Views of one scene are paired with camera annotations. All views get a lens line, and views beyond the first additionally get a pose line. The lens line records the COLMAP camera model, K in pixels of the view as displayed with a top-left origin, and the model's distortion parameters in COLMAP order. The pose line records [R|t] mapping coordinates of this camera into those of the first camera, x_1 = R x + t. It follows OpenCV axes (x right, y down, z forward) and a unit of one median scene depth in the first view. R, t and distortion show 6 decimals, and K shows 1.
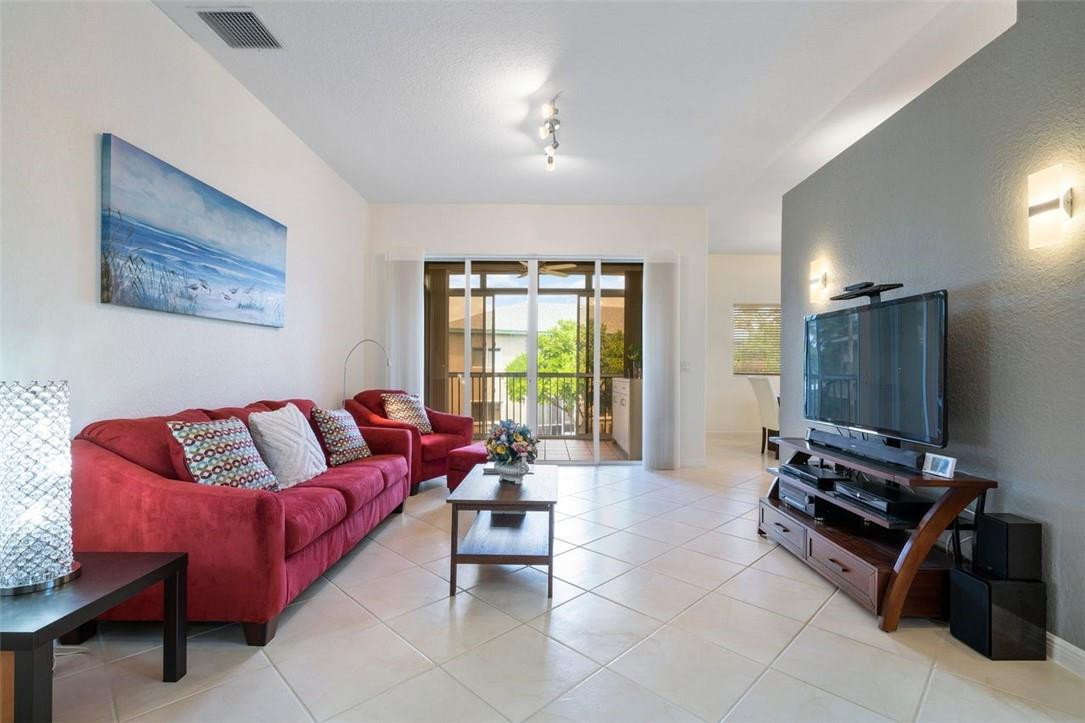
lens RADIAL K [[491.2, 0, 542.2], [0, 491.2, 365.6], [0, 0, 1]] dist [0.000601, 0.001161]
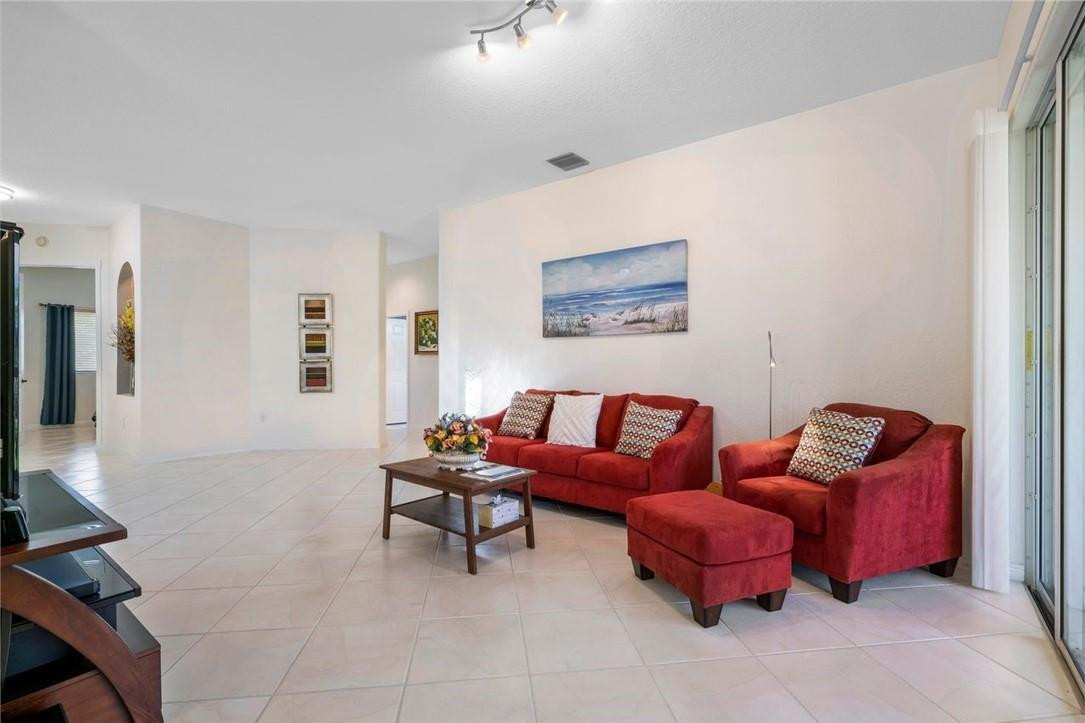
lens RADIAL K [[491.2, 0, 543.6], [0, 491.2, 358.0], [0, 0, 1]] dist [0.000601, 0.001161]
pose [[-0.610551, -0.010166, -0.791912, 0.721855], [-0.002049, 0.999935, -0.011257, -0.006463], [0.791974, -0.005251, -0.610532, 1.911936]]
